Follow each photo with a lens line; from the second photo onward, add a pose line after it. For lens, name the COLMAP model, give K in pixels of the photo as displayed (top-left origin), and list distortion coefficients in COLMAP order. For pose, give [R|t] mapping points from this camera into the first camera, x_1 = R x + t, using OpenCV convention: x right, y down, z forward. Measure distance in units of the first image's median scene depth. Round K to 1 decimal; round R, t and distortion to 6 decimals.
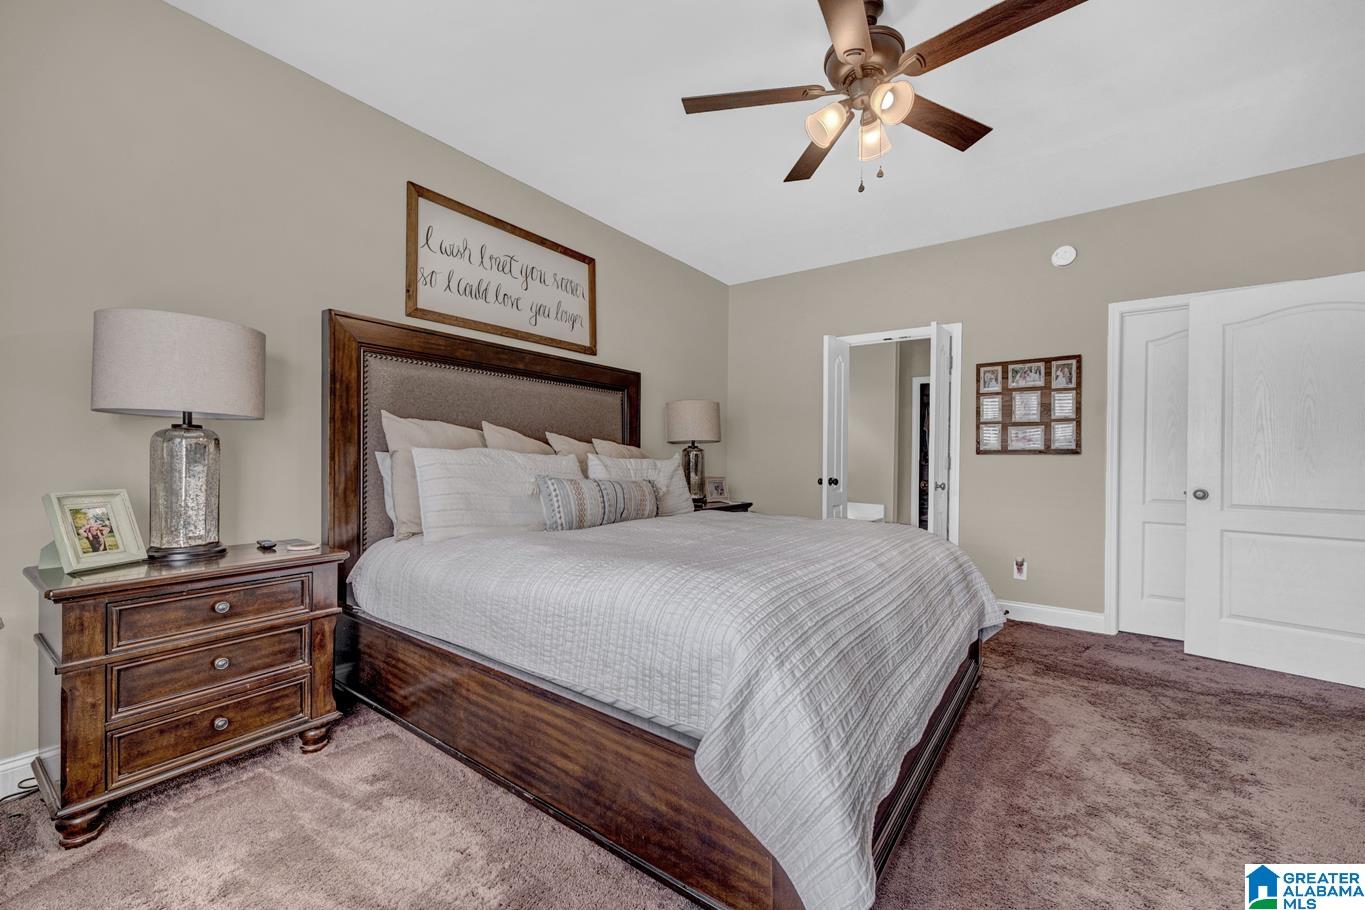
lens RADIAL K [[539.5, 0, 684.2], [0, 539.5, 456.1], [0, 0, 1]] dist [-0.002048, -0.000040]
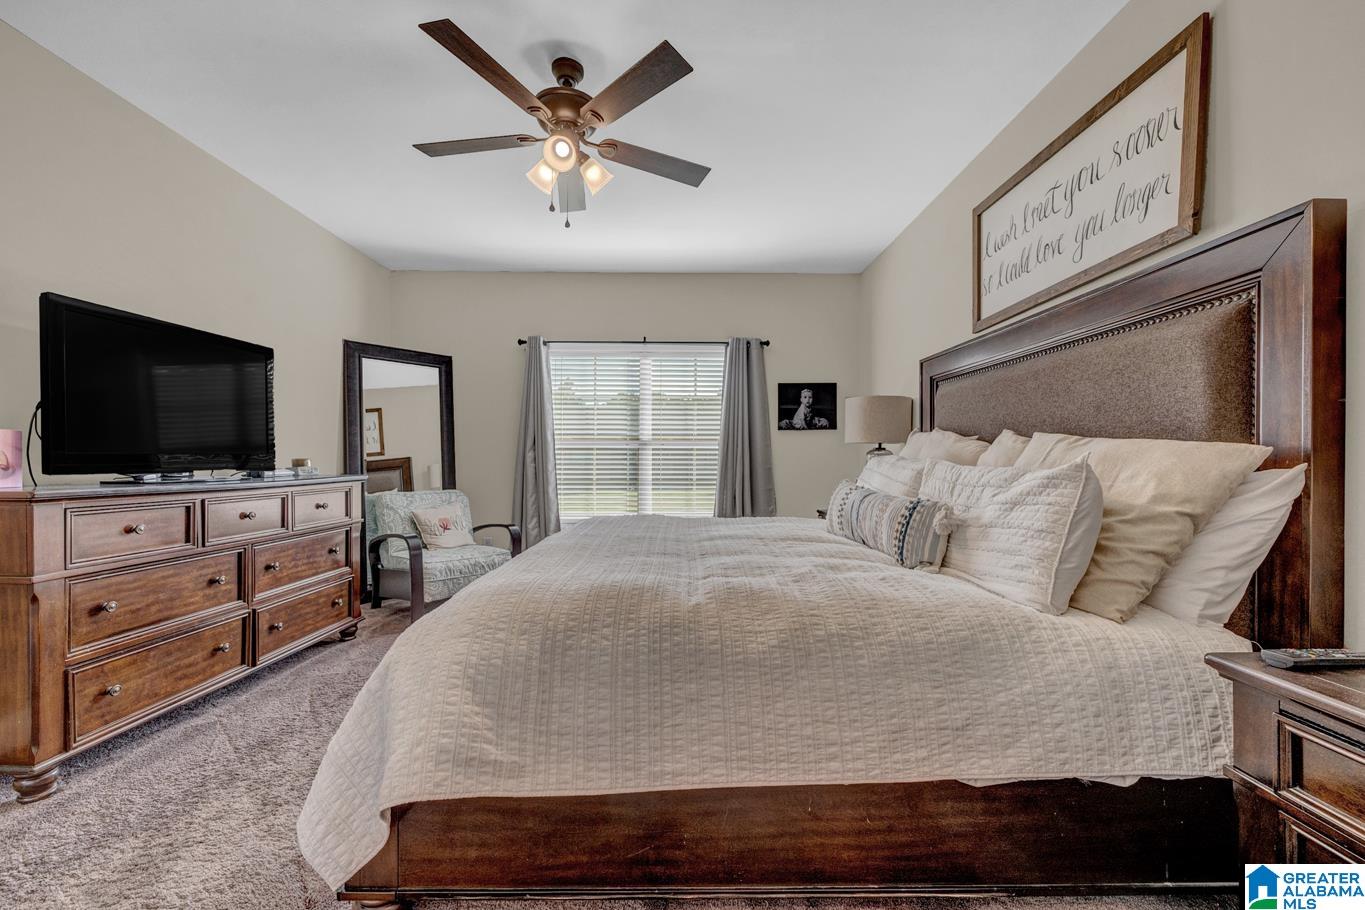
lens RADIAL K [[539.5, 0, 687.7], [0, 539.5, 458.6], [0, 0, 1]] dist [-0.002048, -0.000040]
pose [[-0.802456, -0.008496, -0.596651, 0.515825], [-0.004057, 0.999953, -0.008783, 0.003097], [0.596698, -0.004627, -0.802453, 1.320904]]
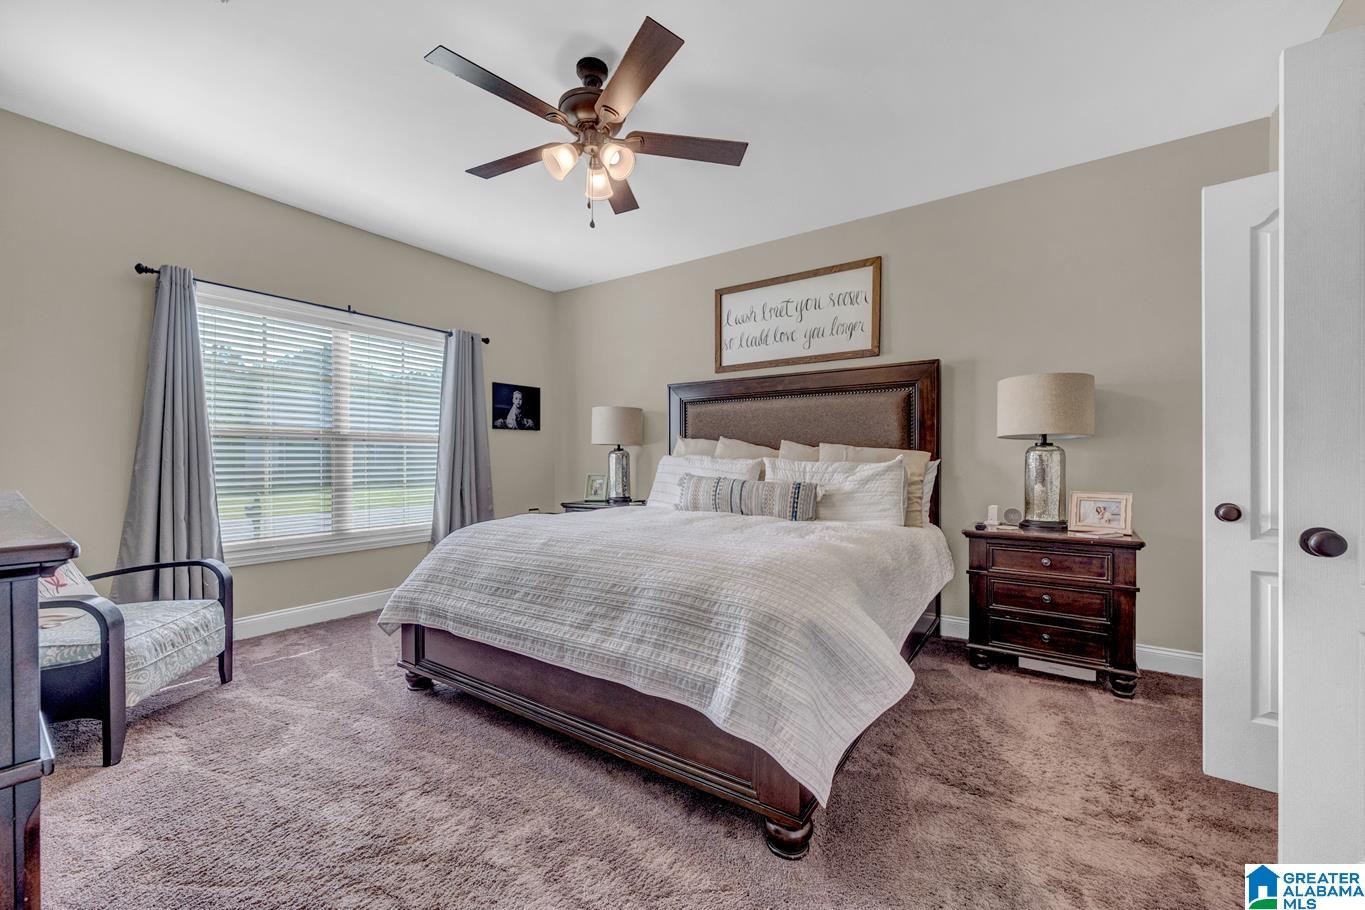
lens RADIAL K [[539.5, 0, 687.3], [0, 539.5, 457.4], [0, 0, 1]] dist [-0.002048, -0.000040]
pose [[0.033273, -0.007869, -0.999415, 0.948379], [0.004731, 0.999959, -0.007716, 0.003240], [0.999435, -0.004471, 0.033309, 0.743787]]
